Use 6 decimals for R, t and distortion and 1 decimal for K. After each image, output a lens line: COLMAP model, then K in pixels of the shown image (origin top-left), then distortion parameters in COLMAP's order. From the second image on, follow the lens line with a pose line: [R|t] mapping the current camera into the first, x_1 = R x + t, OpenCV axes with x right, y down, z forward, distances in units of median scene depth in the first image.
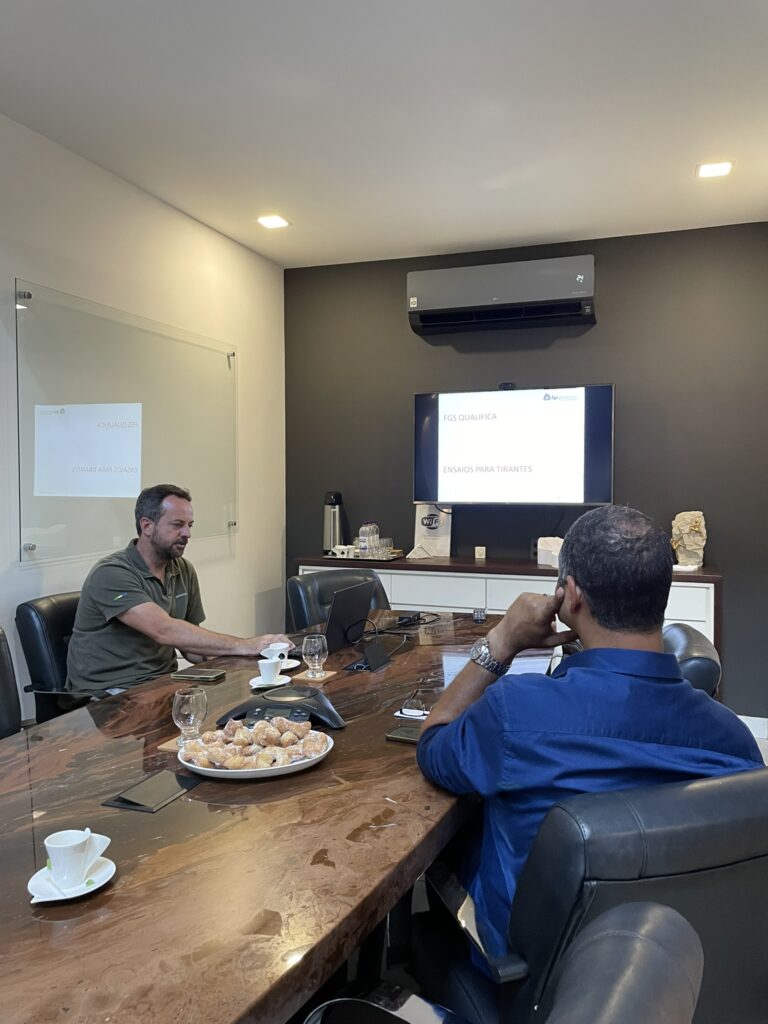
lens RADIAL K [[759.9, 0, 384.0], [0, 759.9, 512.0], [0, 0, 1]] dist [0.100429, -0.136862]
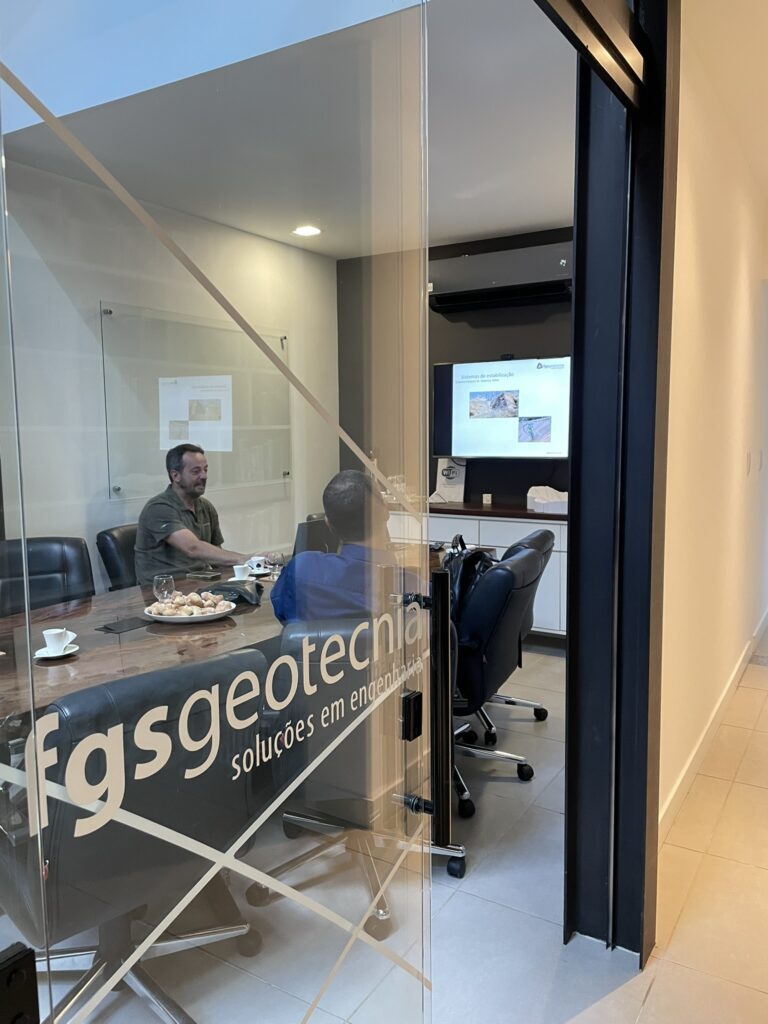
lens RADIAL K [[759.9, 0, 384.0], [0, 759.9, 512.0], [0, 0, 1]] dist [0.100429, -0.136862]
pose [[0.978512, 0.012359, -0.205817, 0.226617], [0.001326, 0.997804, 0.066217, -0.005529], [0.206184, -0.065067, 0.976348, -0.205292]]
